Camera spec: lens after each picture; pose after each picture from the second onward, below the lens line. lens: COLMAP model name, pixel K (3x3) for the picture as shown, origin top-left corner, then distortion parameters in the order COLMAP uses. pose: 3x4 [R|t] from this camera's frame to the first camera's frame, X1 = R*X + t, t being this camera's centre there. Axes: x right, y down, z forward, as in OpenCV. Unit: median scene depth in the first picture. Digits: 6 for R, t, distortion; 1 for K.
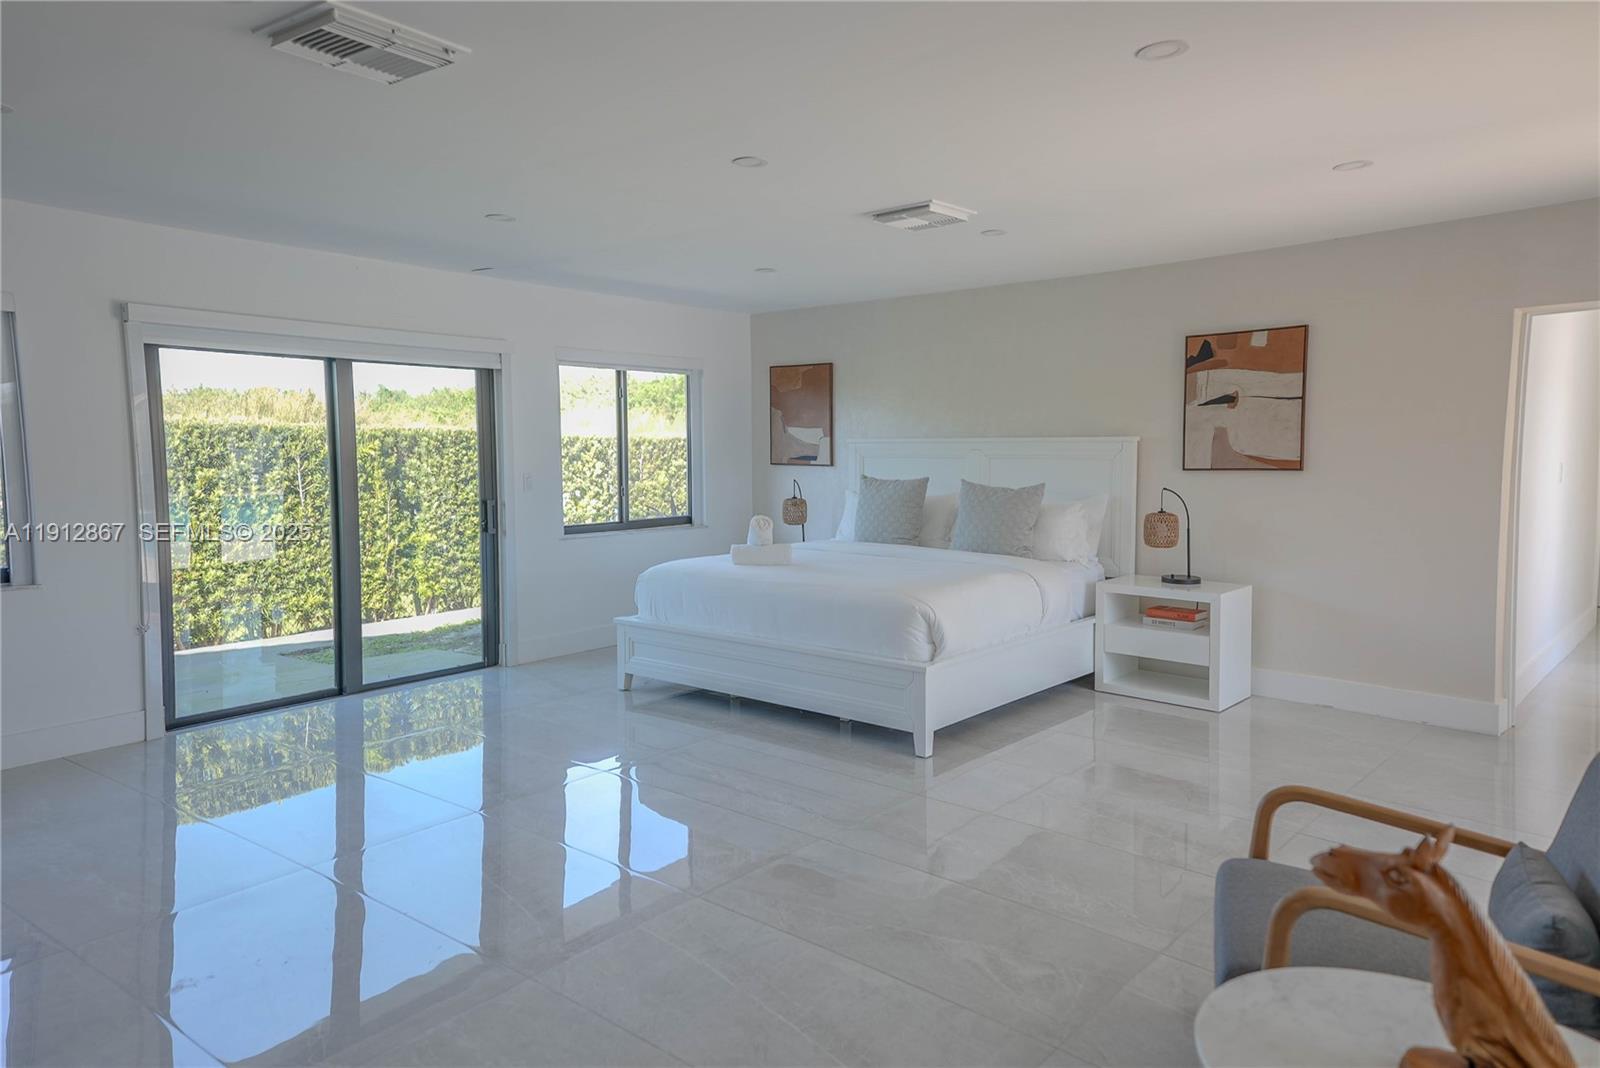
lens RADIAL K [[1047.7, 0, 809.1], [0, 1047.7, 525.5], [0, 0, 1]] dist [0.062214, 0.001061]
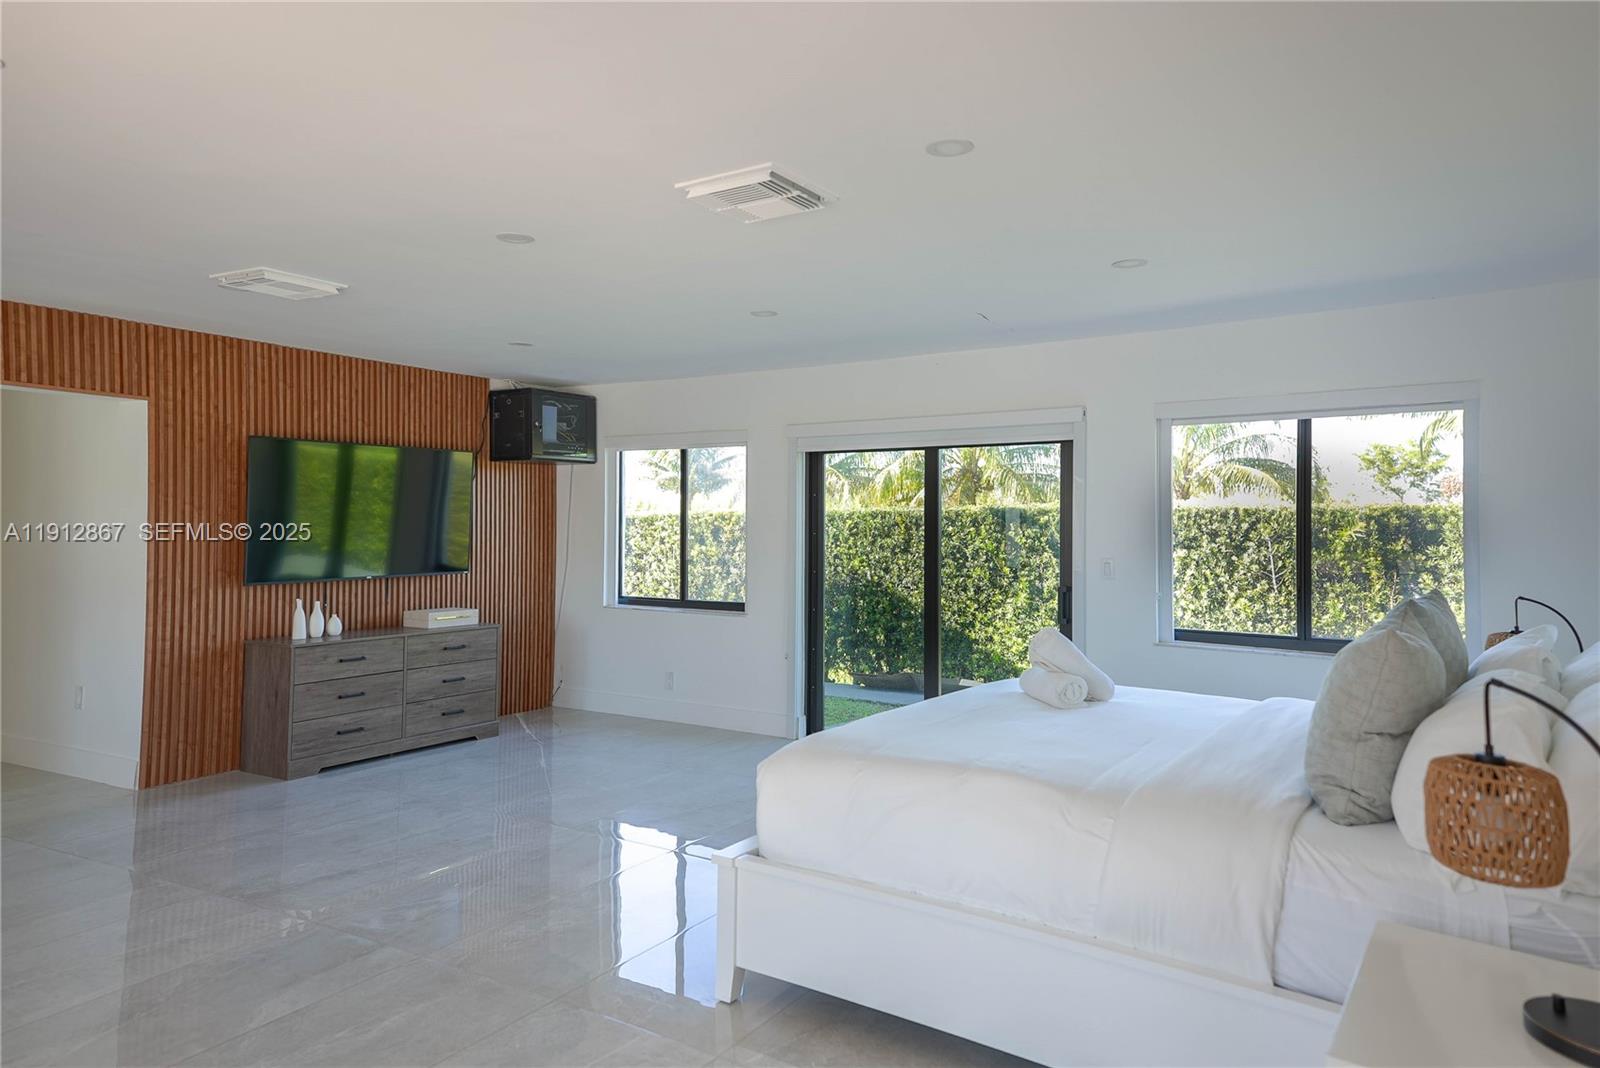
lens RADIAL K [[1047.7, 0, 797.2], [0, 1047.7, 533.3], [0, 0, 1]] dist [0.062214, 0.001061]
pose [[0.103909, 0.006904, -0.994563, 0.714047], [-0.079003, 0.996873, -0.001334, -0.063782], [0.991444, 0.078713, 0.104129, 0.863959]]
